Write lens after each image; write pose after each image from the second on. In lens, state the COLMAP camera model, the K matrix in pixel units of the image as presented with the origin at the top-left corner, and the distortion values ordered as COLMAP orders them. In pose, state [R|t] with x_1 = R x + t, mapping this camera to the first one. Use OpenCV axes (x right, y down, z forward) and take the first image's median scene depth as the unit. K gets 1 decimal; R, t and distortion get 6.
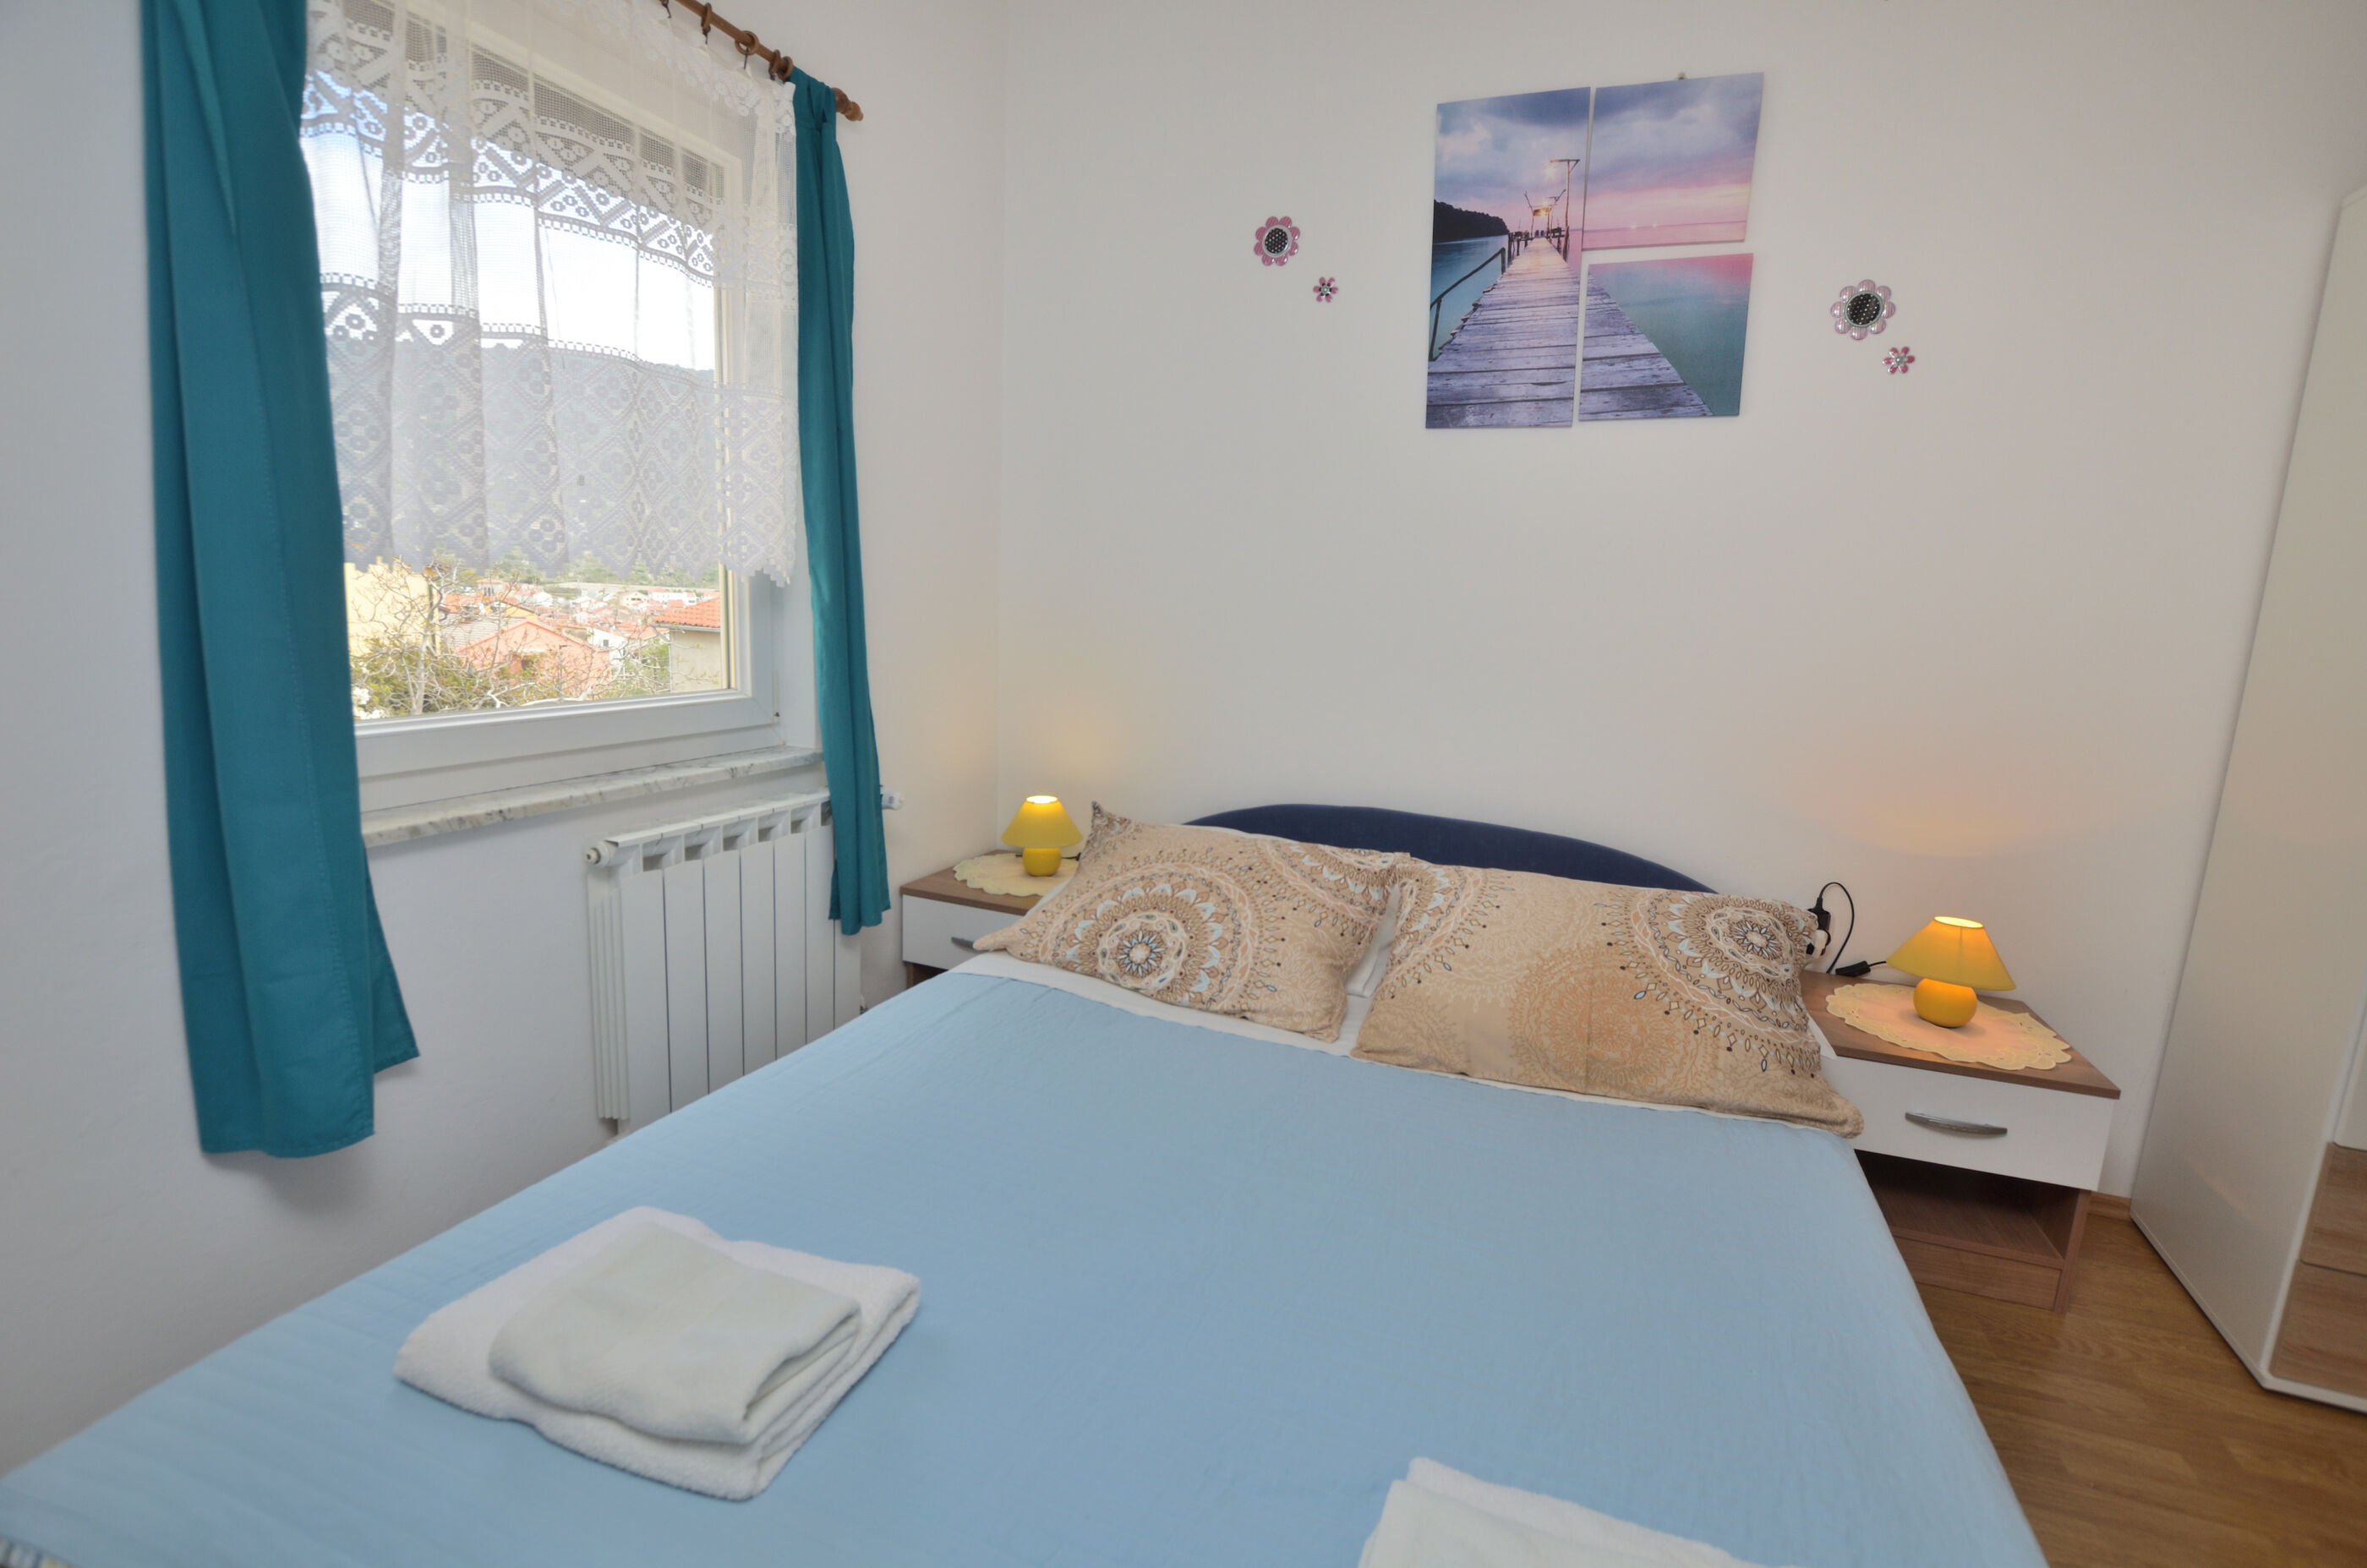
lens RADIAL K [[1012.4, 0, 1186.7], [0, 1012.4, 768.6], [0, 0, 1]] dist [-0.014777, 0.000107]
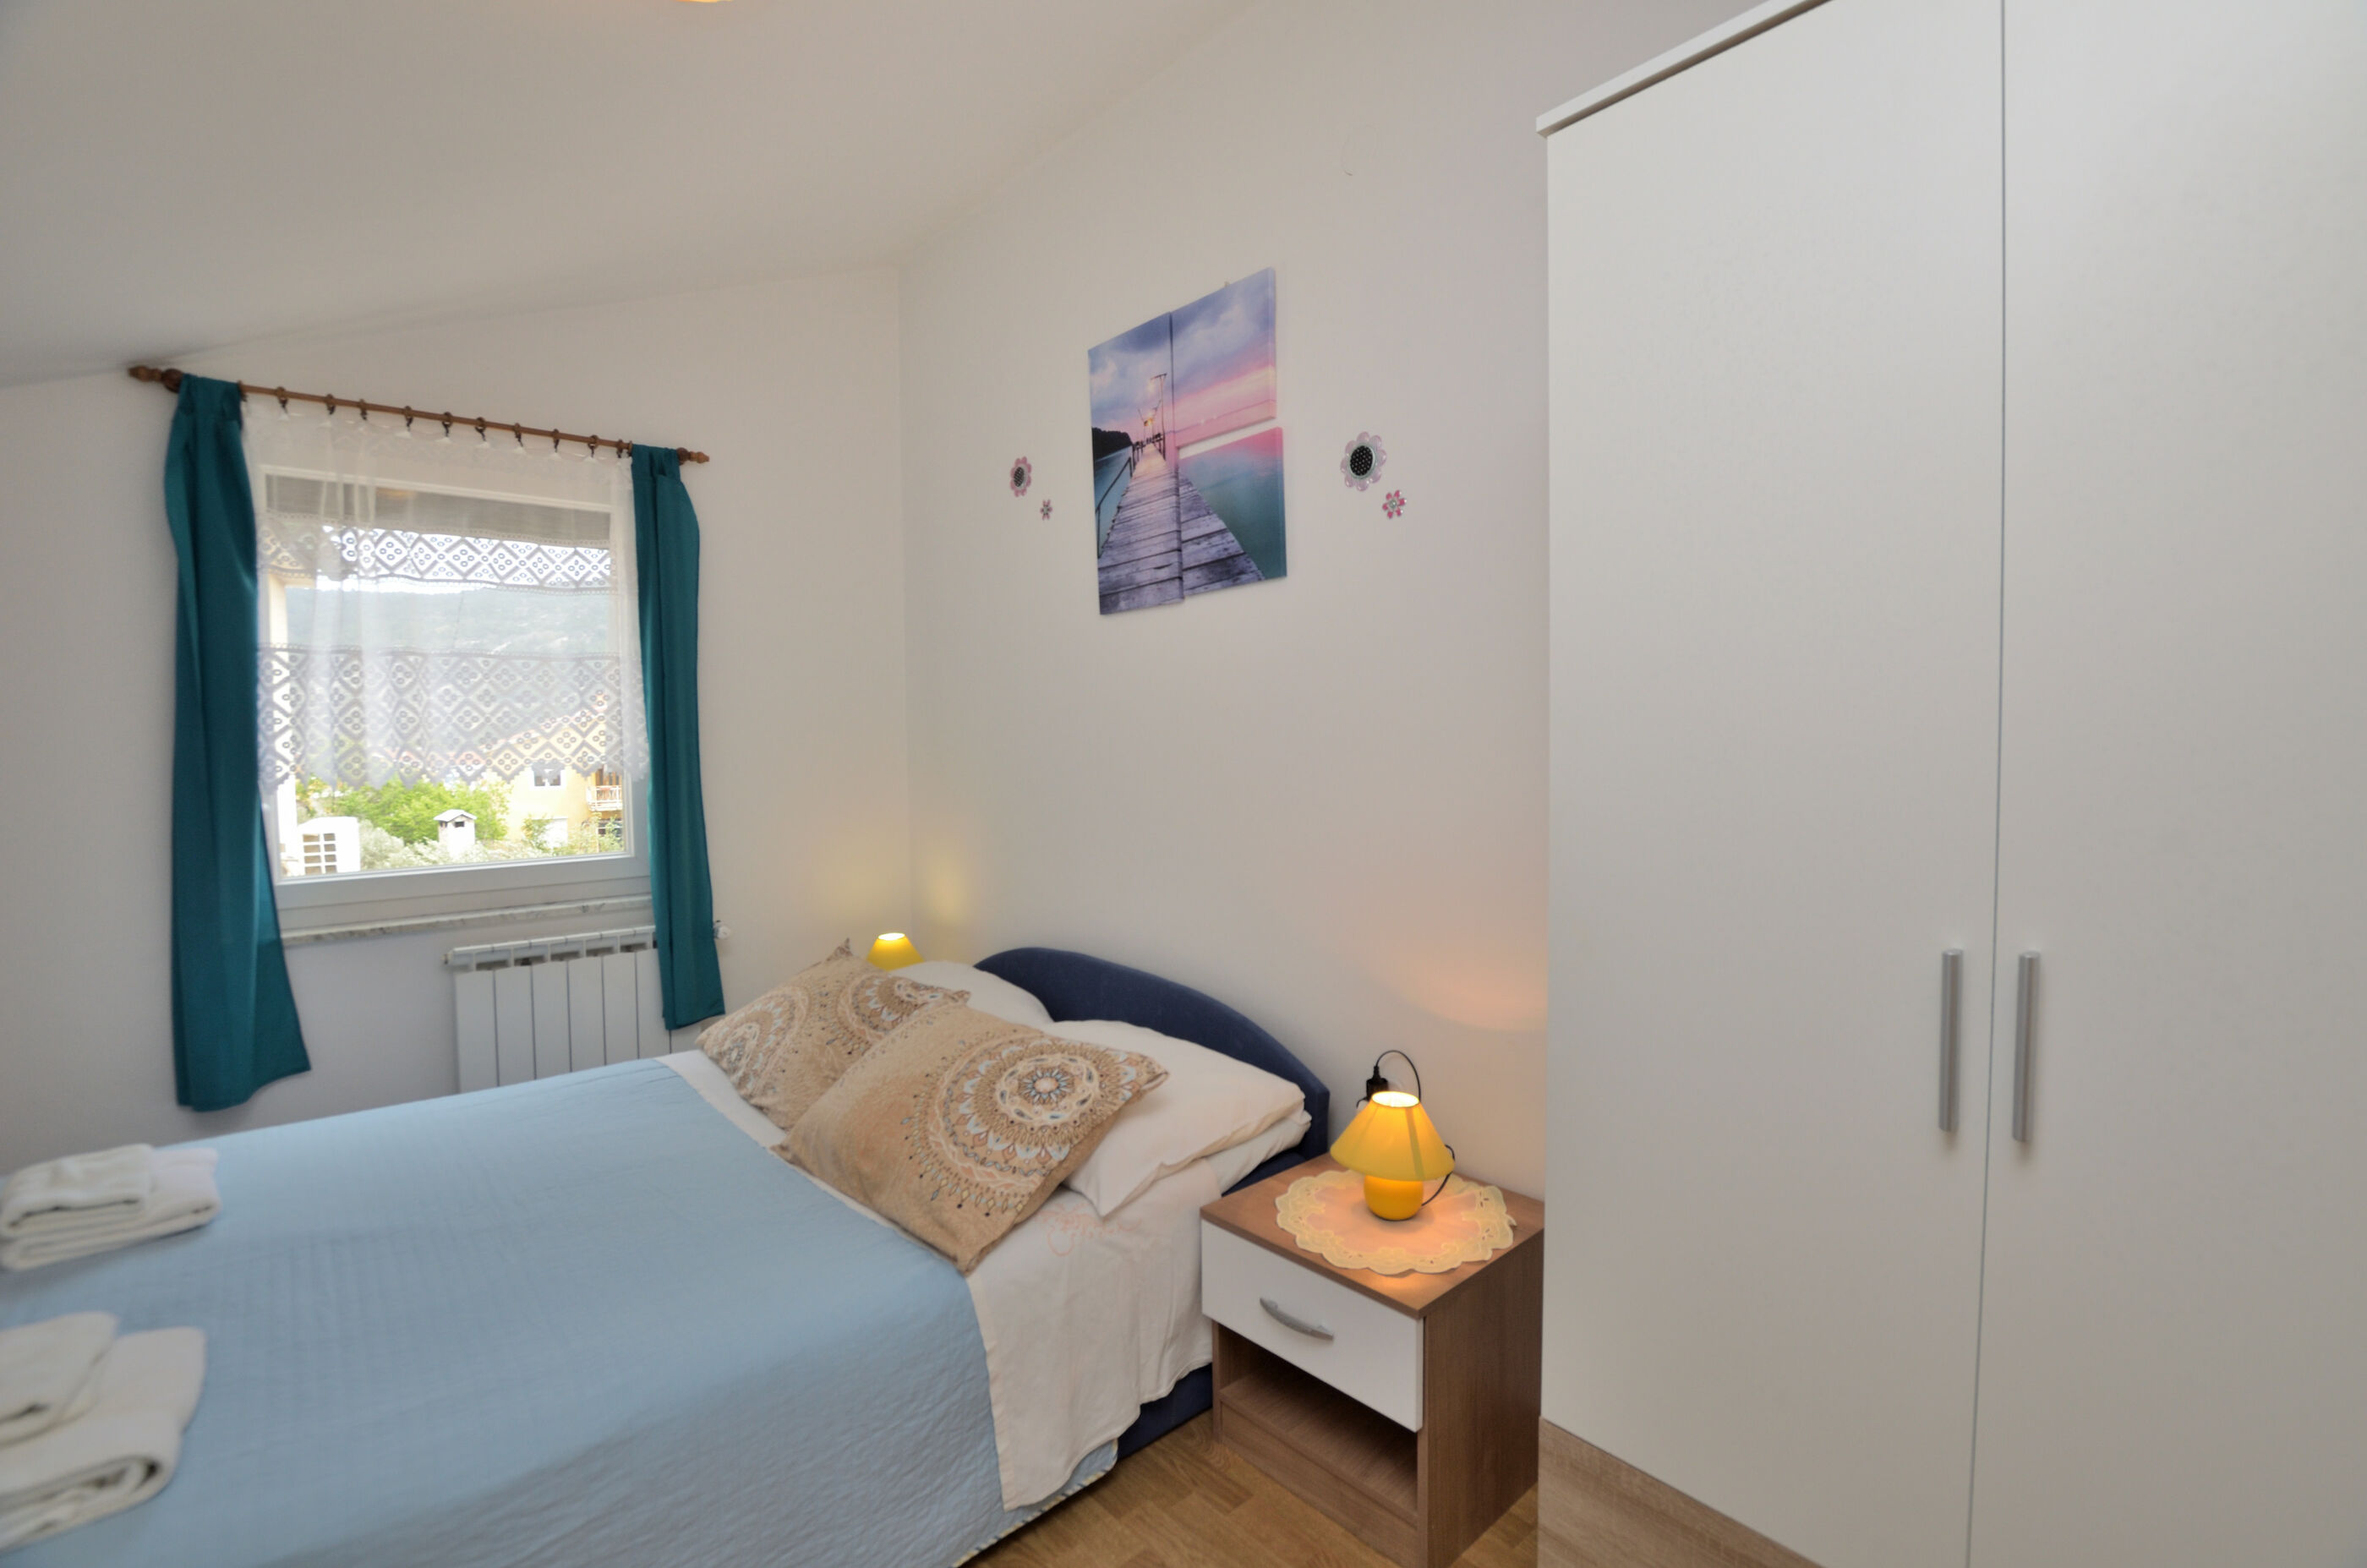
lens RADIAL K [[1037.1, 0, 1177.0], [0, 1037.1, 771.4], [0, 0, 1]] dist [-0.024082, 0.003857]
pose [[0.879782, -0.045747, -0.473171, 0.917574], [-0.017523, 0.991562, -0.128446, -0.016707], [0.475054, 0.121296, 0.871557, 0.052217]]
